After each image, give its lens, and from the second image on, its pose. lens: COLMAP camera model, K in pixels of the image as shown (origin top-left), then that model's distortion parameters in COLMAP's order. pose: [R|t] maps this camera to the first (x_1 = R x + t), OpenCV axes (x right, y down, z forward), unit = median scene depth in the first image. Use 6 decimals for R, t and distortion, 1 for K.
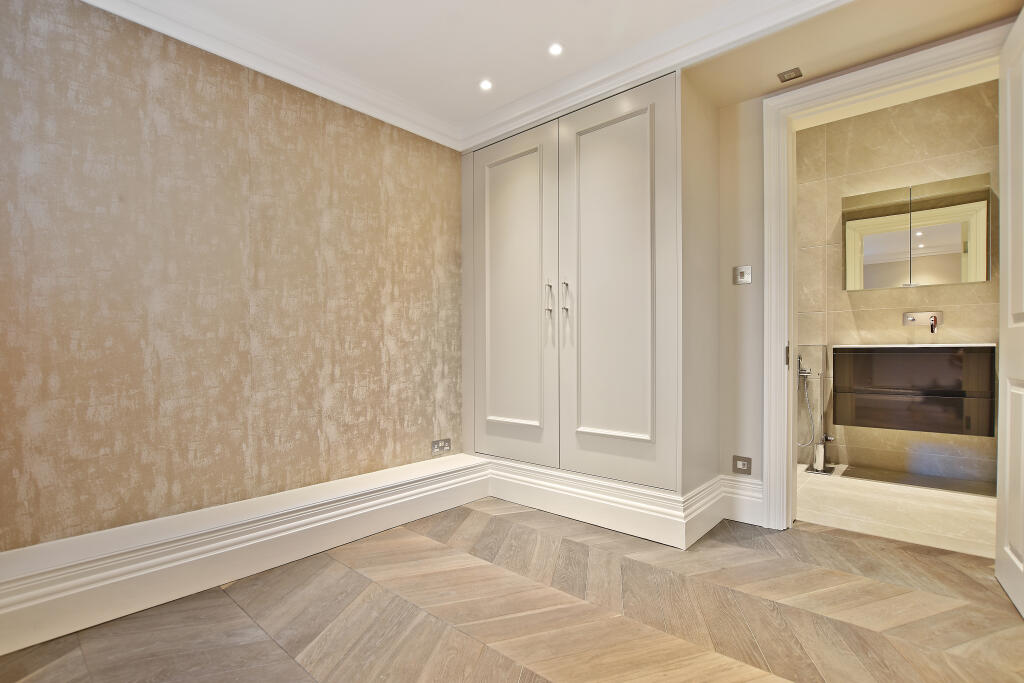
lens RADIAL K [[482.2, 0, 504.0], [0, 482.2, 356.2], [0, 0, 1]] dist [-0.027584, -0.000037]
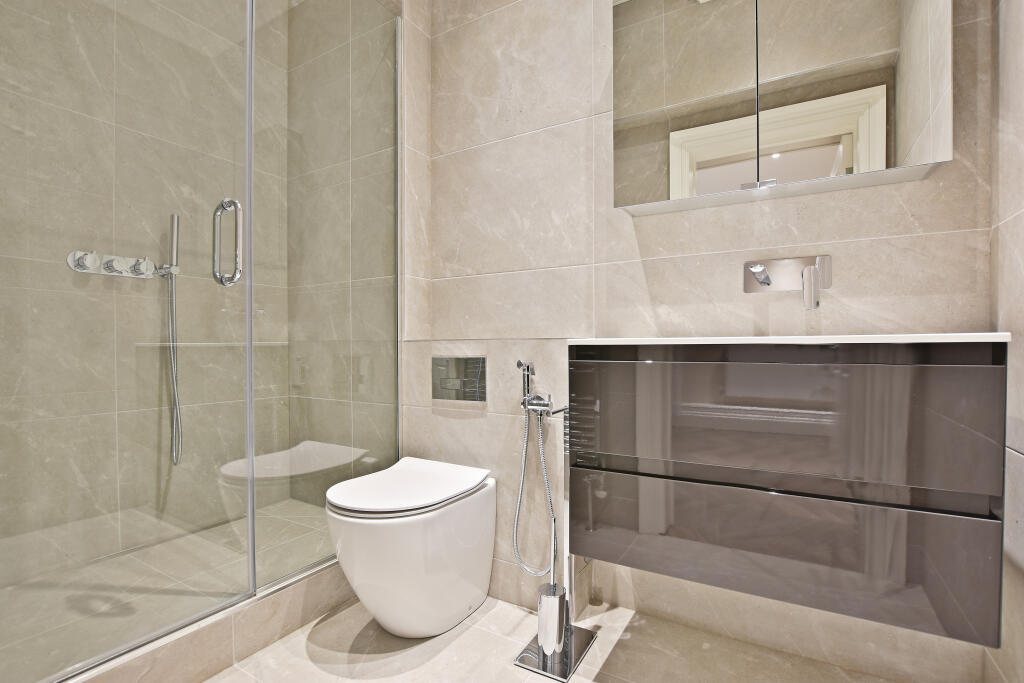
lens RADIAL K [[482.2, 0, 504.0], [0, 482.2, 356.2], [0, 0, 1]] dist [-0.027584, -0.000037]
pose [[0.980534, 0.000554, 0.196349, 0.299750], [-0.001053, 0.999996, 0.002441, -0.005198], [-0.196347, -0.002601, 0.980531, 0.339916]]
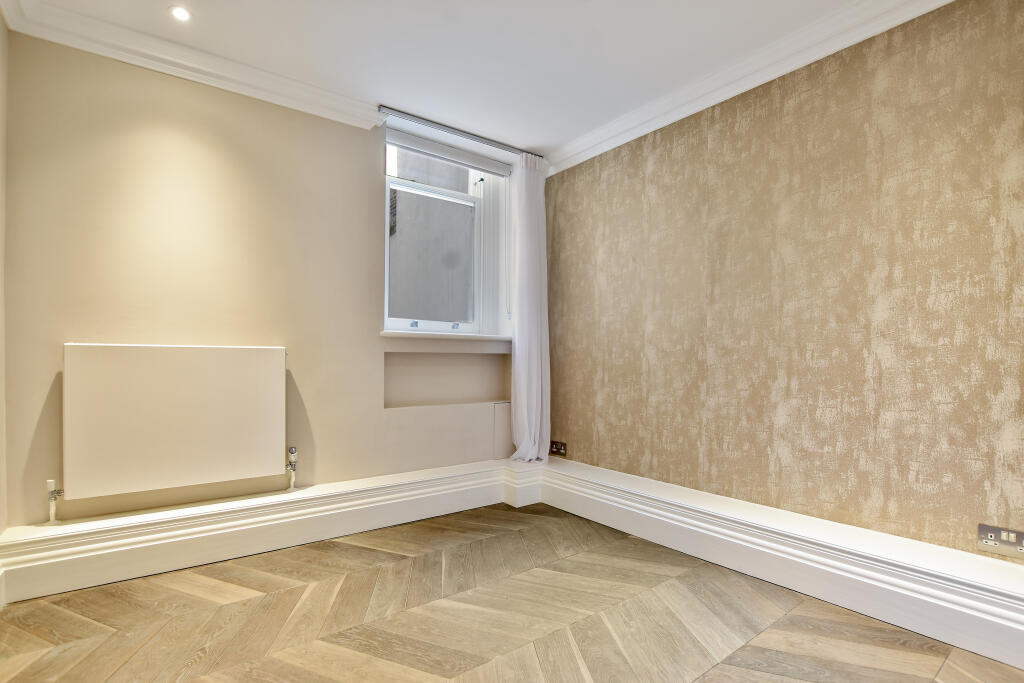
lens RADIAL K [[486.6, 0, 512.7], [0, 486.6, 361.8], [0, 0, 1]] dist [-0.019209, -0.000225]
pose [[-0.181764, 0.009252, -0.983299, 0.660120], [-0.014777, 0.999817, 0.012139, -0.014352], [0.983231, 0.016737, -0.181594, 0.746599]]
